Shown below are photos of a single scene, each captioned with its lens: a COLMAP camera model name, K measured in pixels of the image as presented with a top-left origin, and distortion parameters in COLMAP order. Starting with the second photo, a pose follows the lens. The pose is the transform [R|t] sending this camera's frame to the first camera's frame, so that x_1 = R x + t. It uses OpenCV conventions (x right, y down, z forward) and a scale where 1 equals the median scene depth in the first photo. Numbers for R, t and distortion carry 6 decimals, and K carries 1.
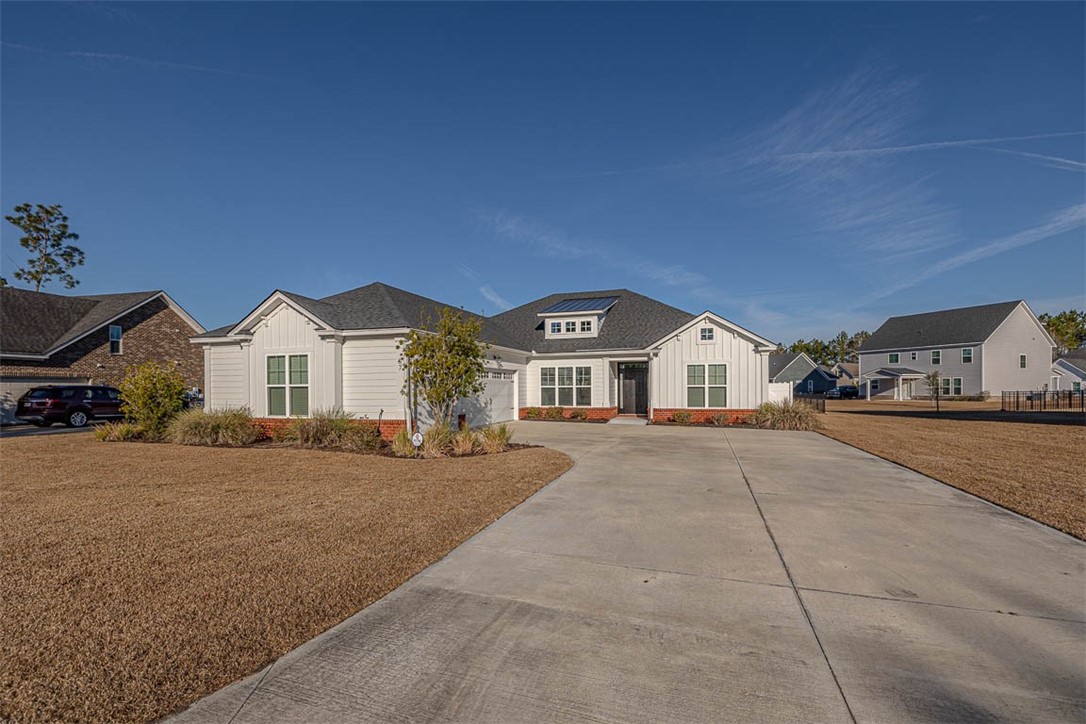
lens RADIAL K [[461.1, 0, 538.9], [0, 461.1, 390.5], [0, 0, 1]] dist [0.000939, -0.000966]
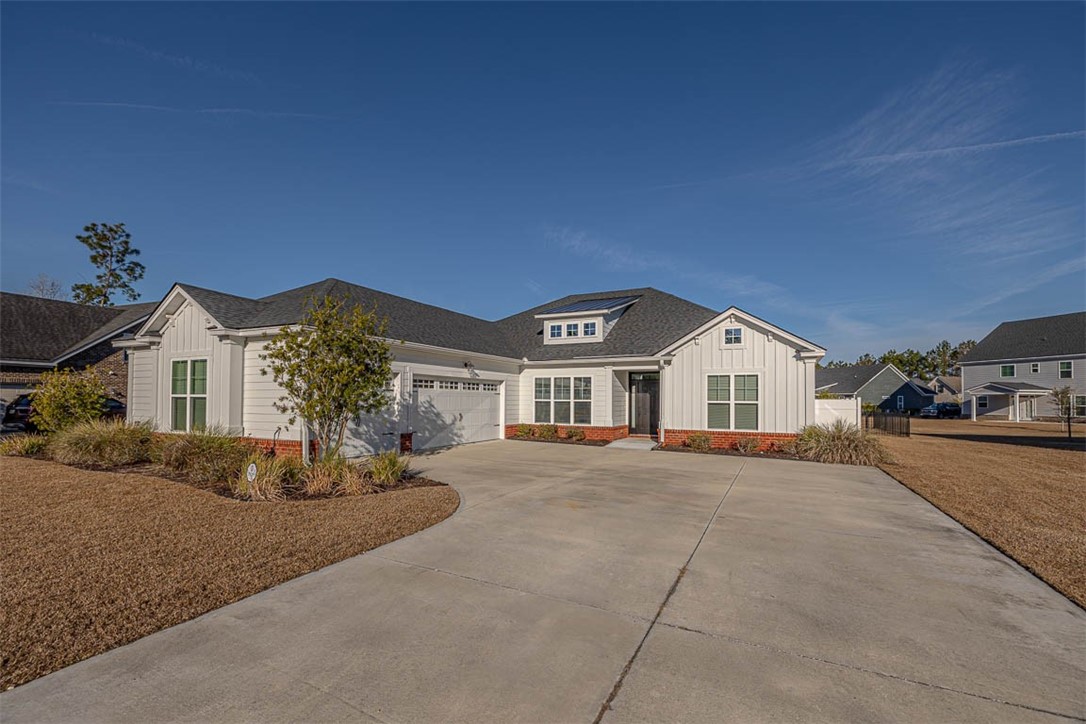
lens RADIAL K [[461.1, 0, 542.3], [0, 461.1, 391.6], [0, 0, 1]] dist [0.000939, -0.000966]
pose [[0.990559, 0.010489, -0.136684, 0.150067], [-0.013659, 0.999659, -0.022276, -0.006018], [0.136404, 0.023933, 0.990364, 0.177637]]
